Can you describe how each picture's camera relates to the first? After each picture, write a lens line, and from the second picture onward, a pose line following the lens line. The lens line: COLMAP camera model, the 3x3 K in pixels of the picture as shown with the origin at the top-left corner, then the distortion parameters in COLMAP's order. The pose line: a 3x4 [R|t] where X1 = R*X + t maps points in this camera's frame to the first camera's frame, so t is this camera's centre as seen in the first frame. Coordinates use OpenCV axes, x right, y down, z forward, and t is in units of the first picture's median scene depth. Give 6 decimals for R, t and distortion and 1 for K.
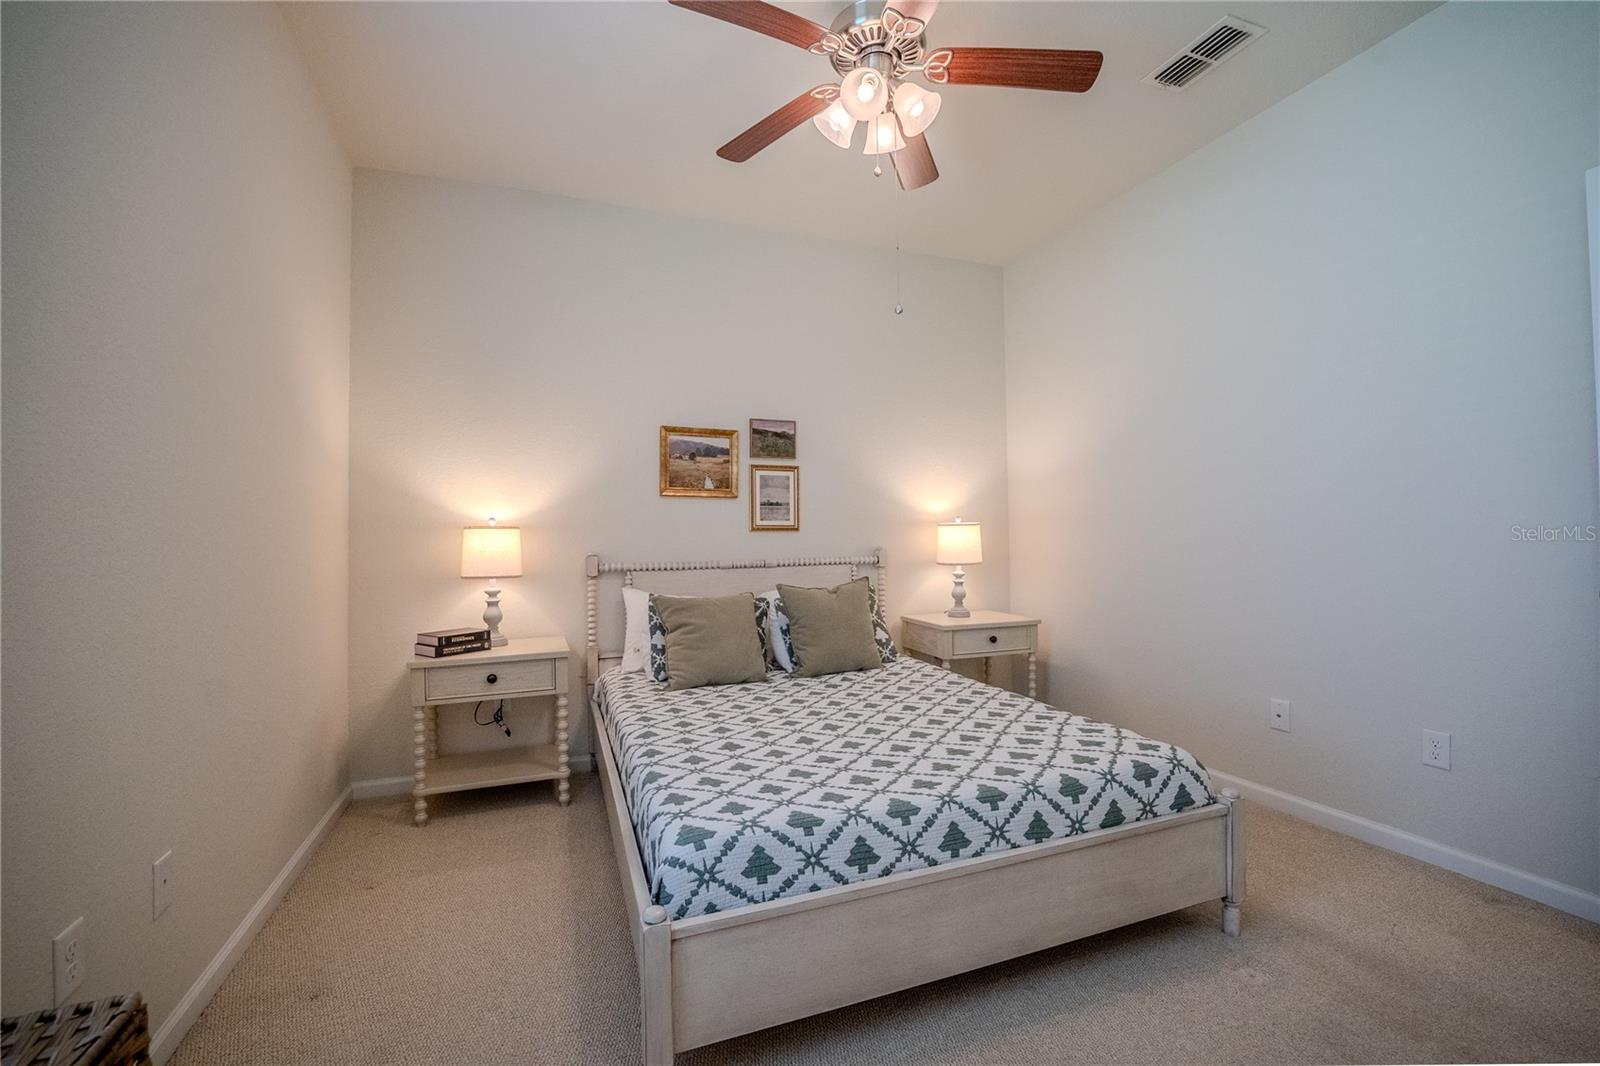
lens RADIAL K [[671.5, 0, 793.9], [0, 671.5, 531.0], [0, 0, 1]] dist [-0.018895, -0.000233]
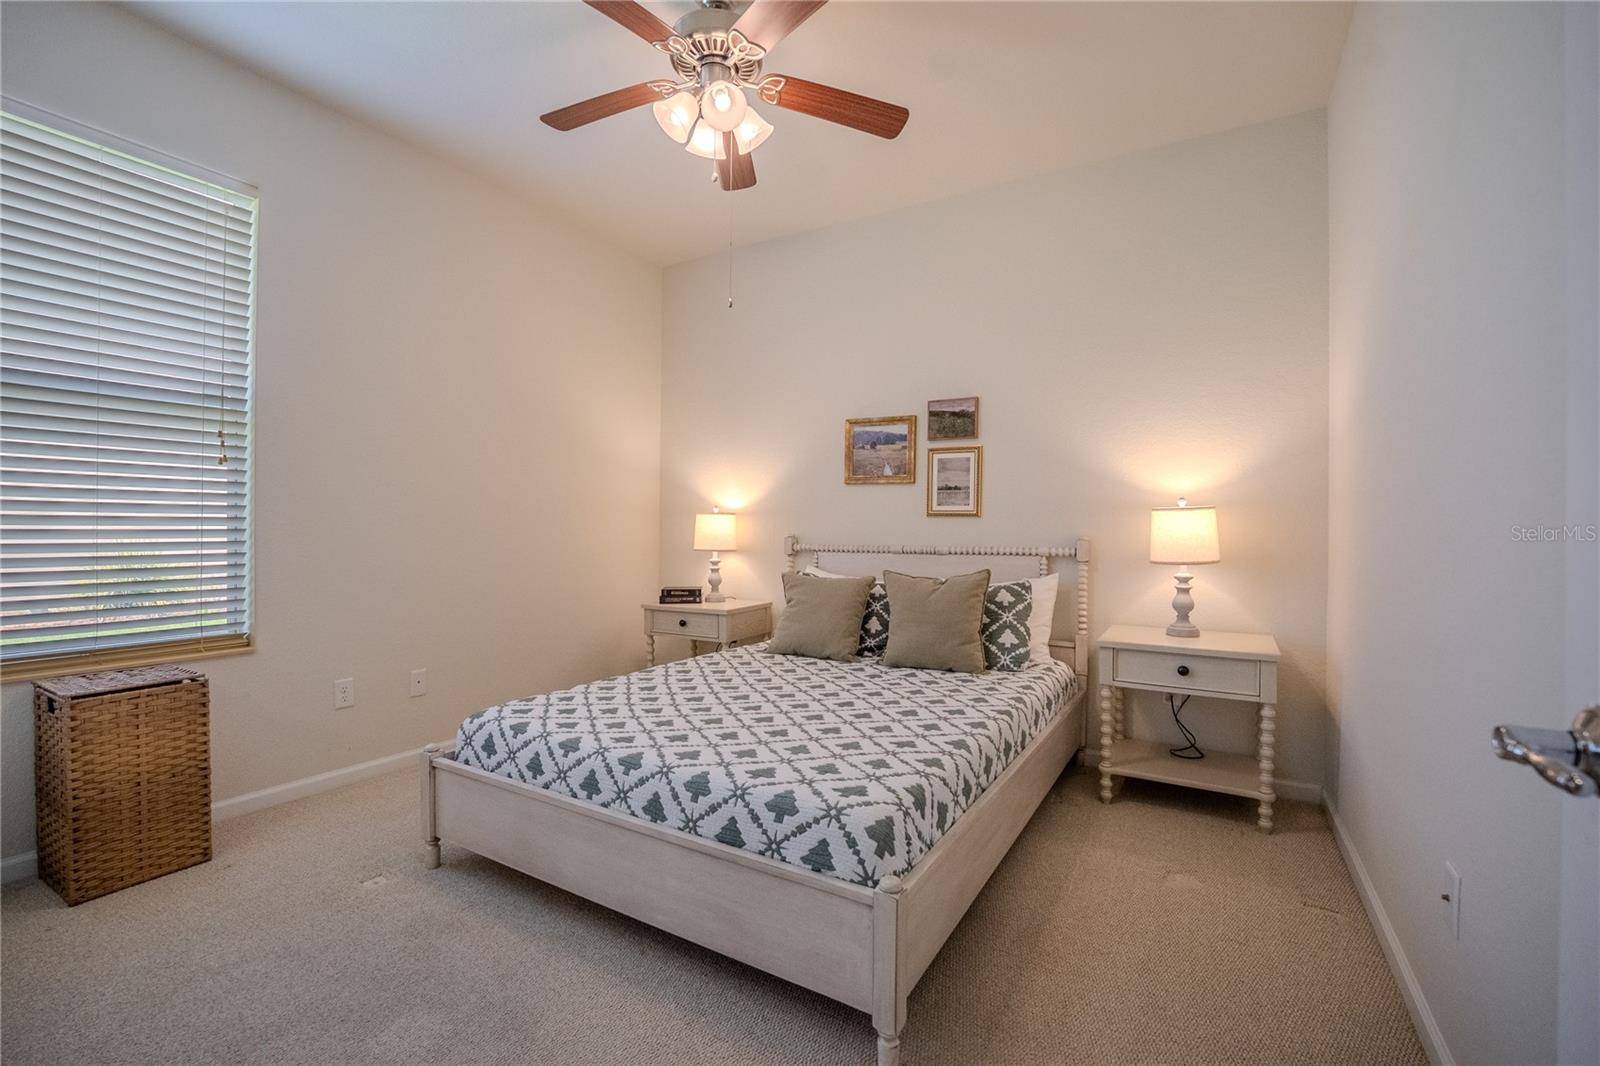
lens RADIAL K [[671.5, 0, 793.9], [0, 671.5, 531.0], [0, 0, 1]] dist [-0.018895, -0.000233]
pose [[0.625851, 0.020172, -0.779682, 0.588998], [-0.001558, 0.999696, 0.024613, -0.002795], [0.779941, -0.014189, 0.625692, 0.241256]]
